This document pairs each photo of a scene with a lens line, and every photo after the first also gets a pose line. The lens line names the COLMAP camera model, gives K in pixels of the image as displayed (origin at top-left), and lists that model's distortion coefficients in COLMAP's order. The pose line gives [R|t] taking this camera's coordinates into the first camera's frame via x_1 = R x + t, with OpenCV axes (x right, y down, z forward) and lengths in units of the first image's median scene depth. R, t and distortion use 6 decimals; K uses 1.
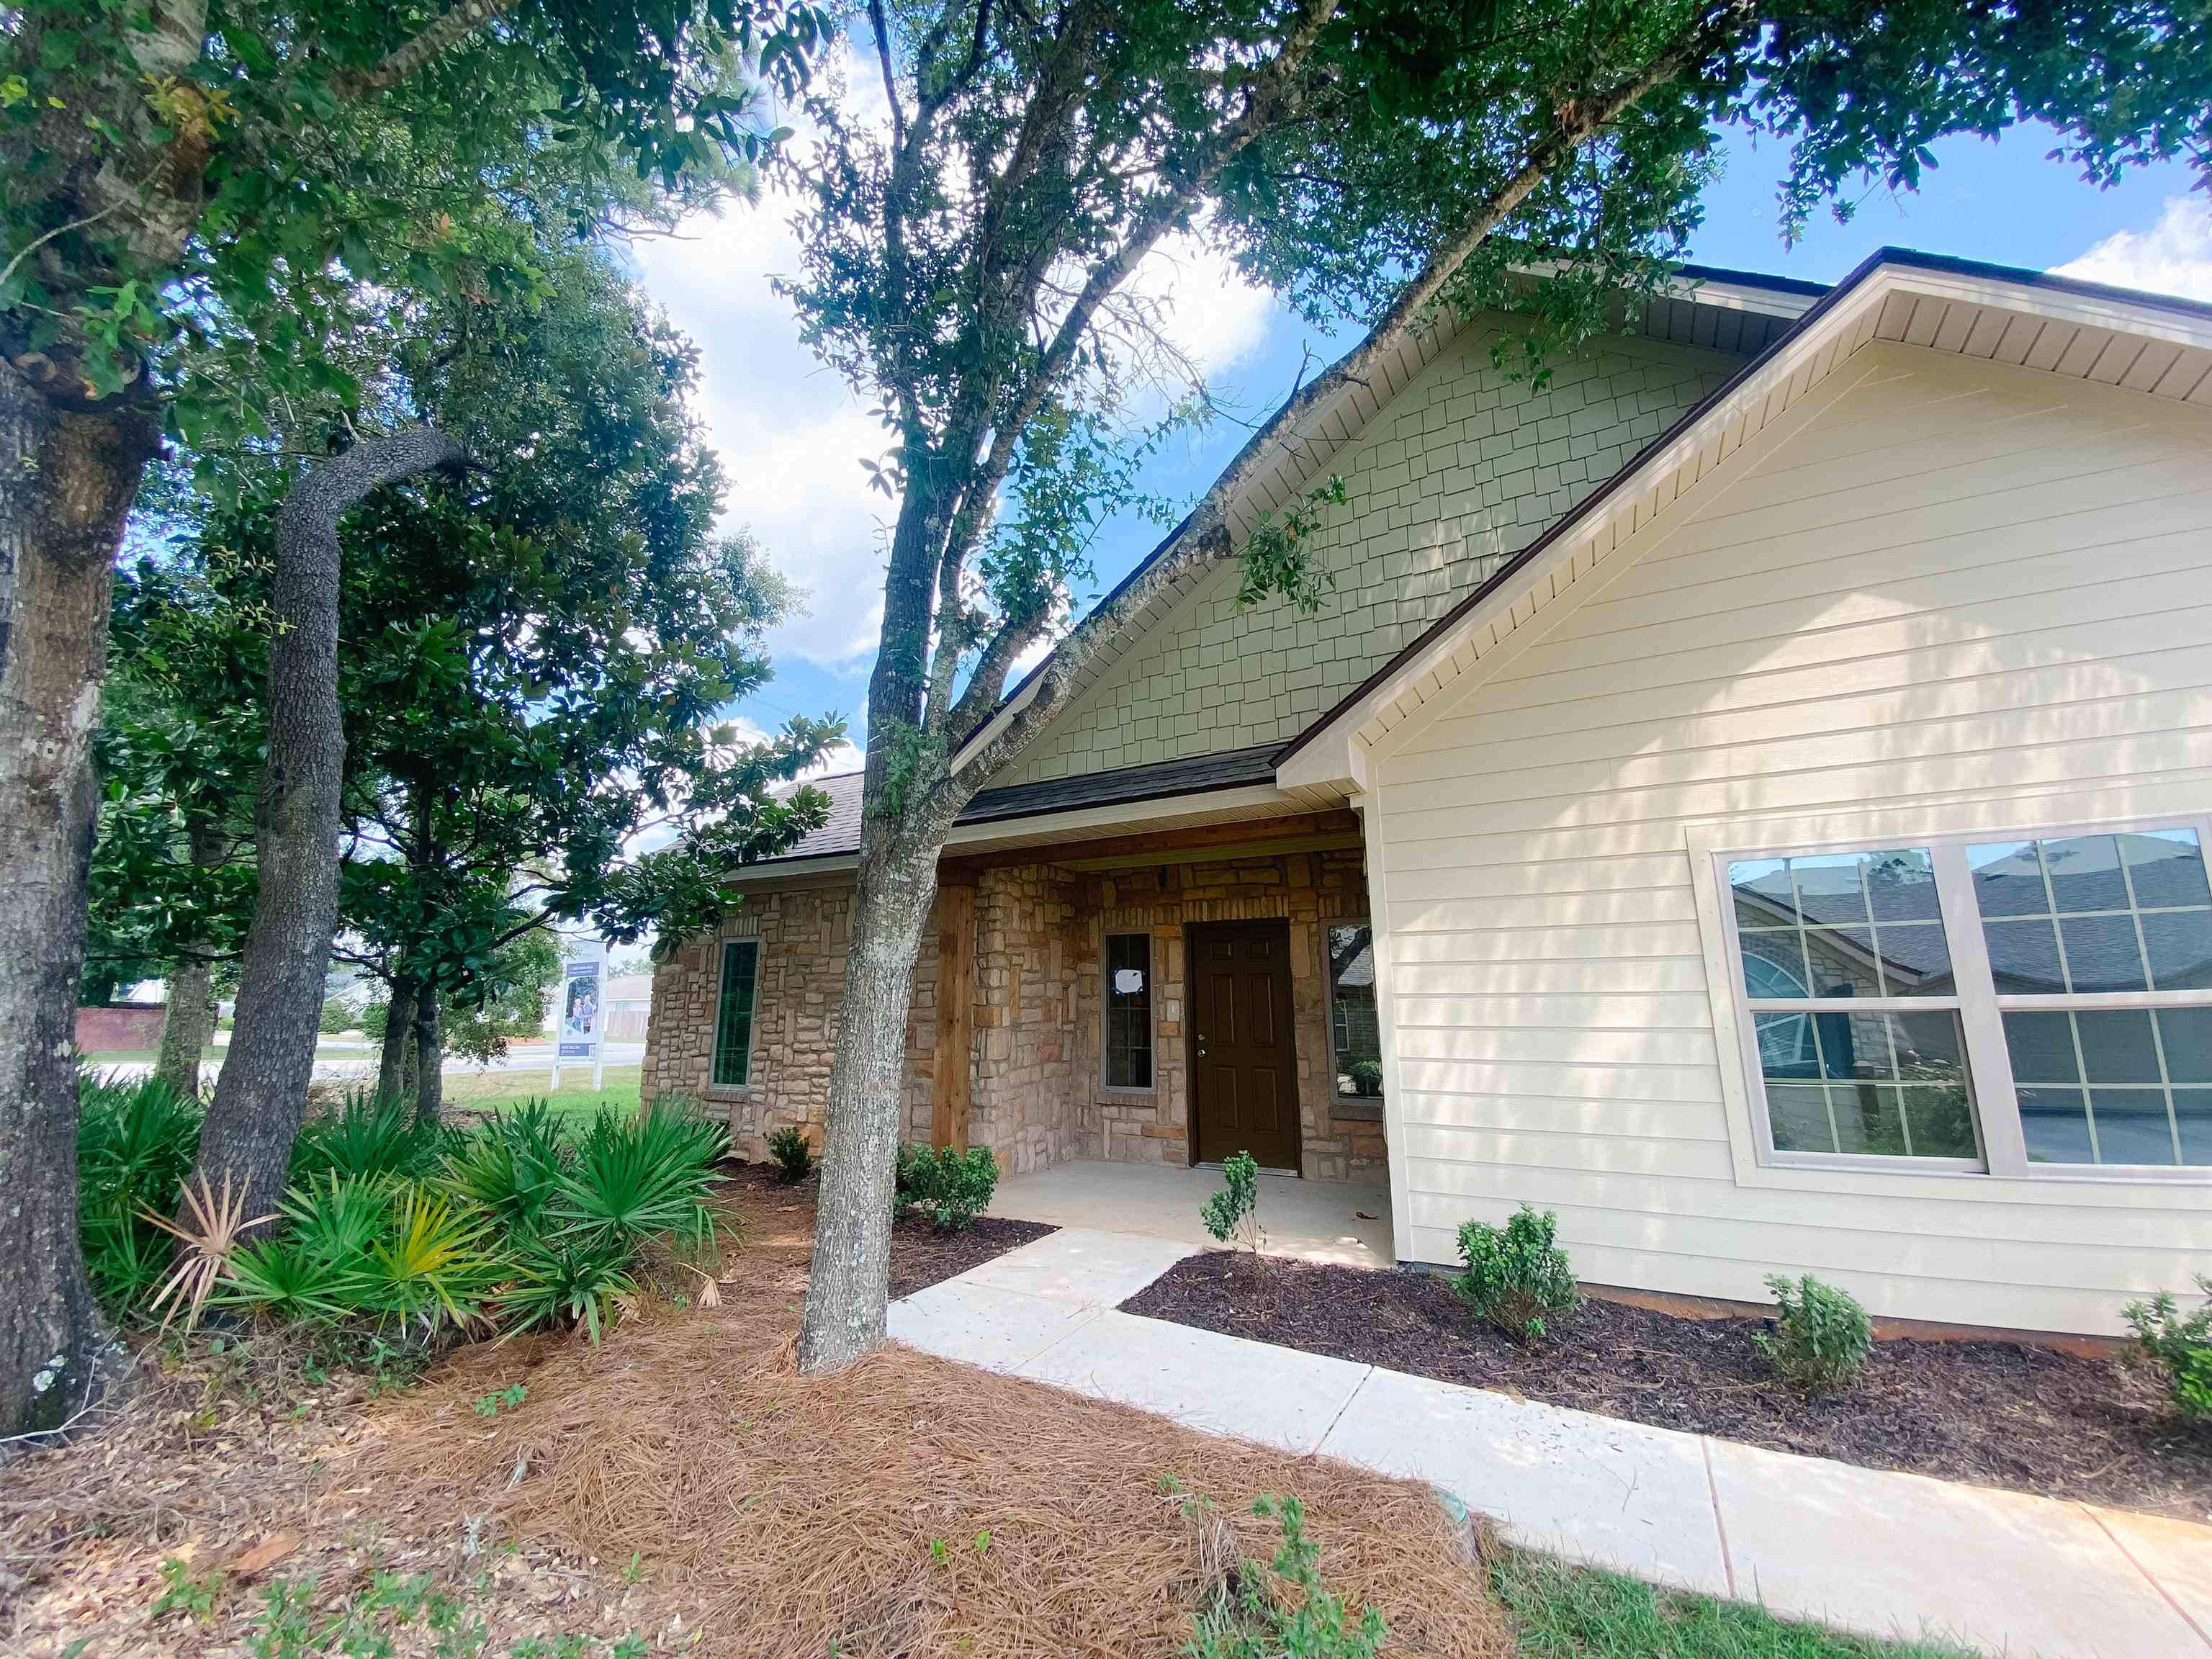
lens RADIAL K [[917.3, 0, 1106.0], [0, 917.3, 829.5], [0, 0, 1]] dist [0.095426, -0.000106]
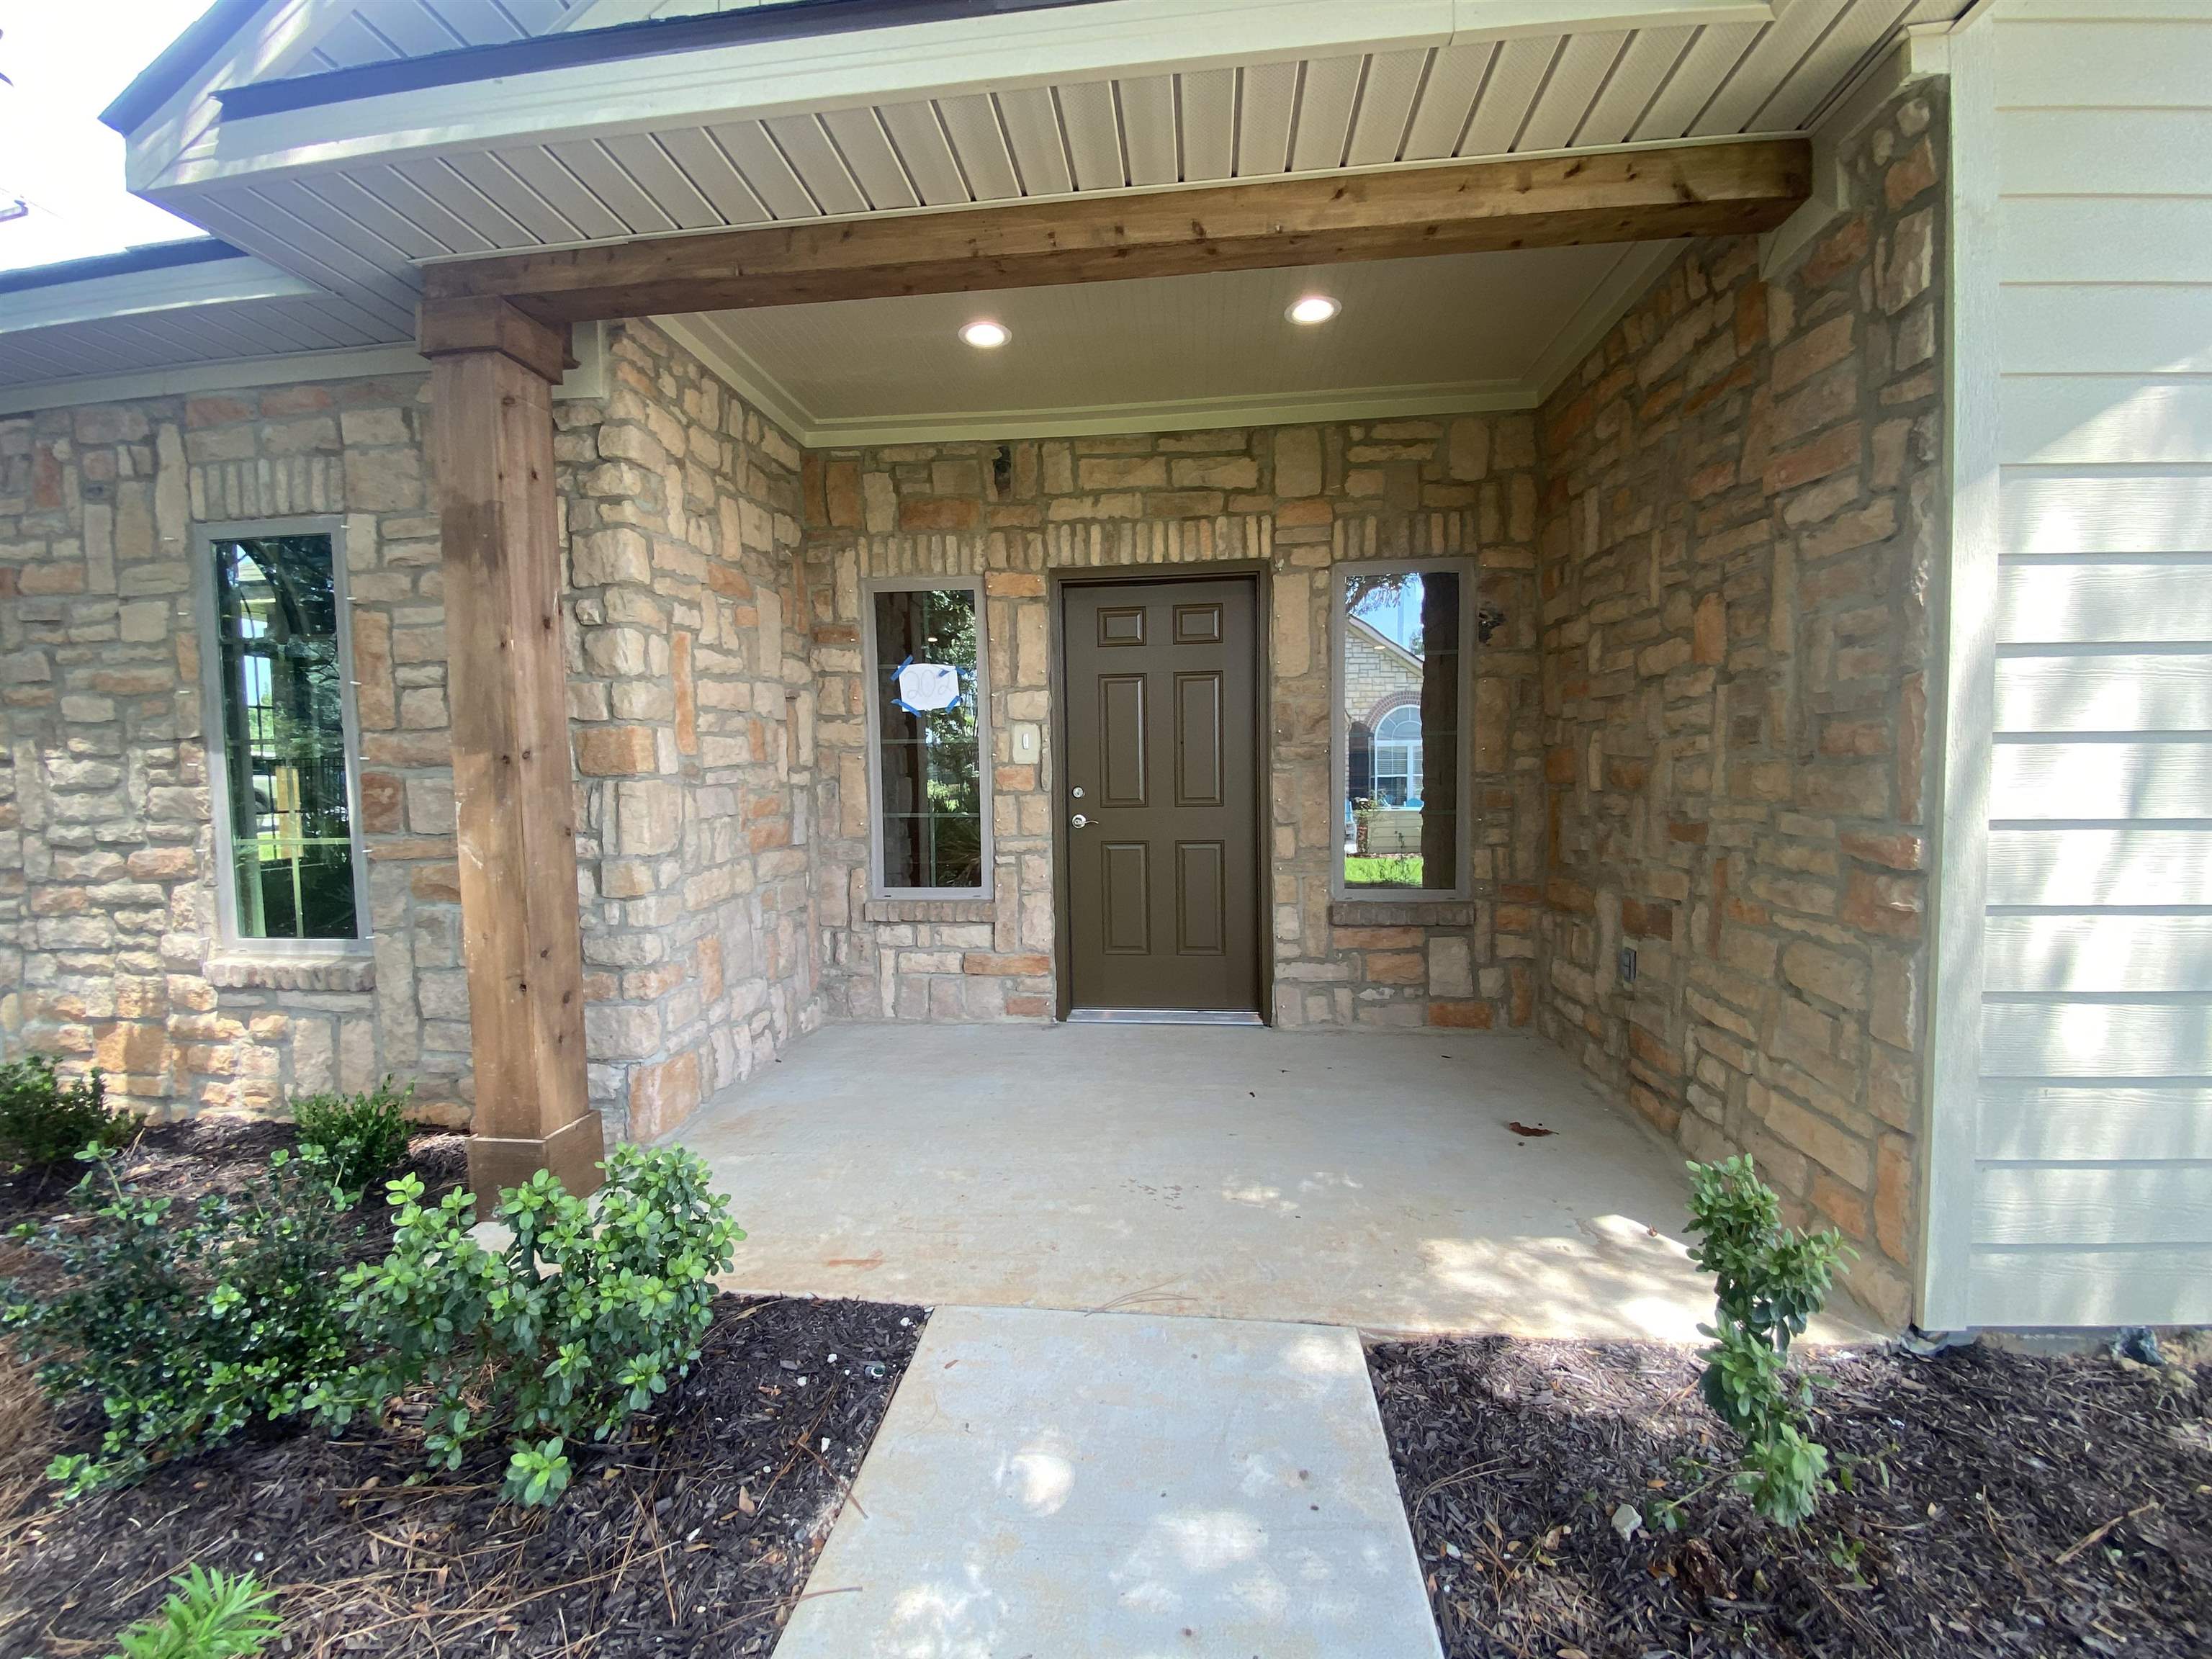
lens RADIAL K [[895.3, 0, 1106.0], [0, 895.3, 829.5], [0, 0, 1]] dist [0.041662, -0.034361]
pose [[0.919964, -0.037326, 0.390221, -0.082664], [-0.063984, 0.967808, 0.243421, 0.120683], [-0.386745, -0.248906, 0.887961, 0.534929]]
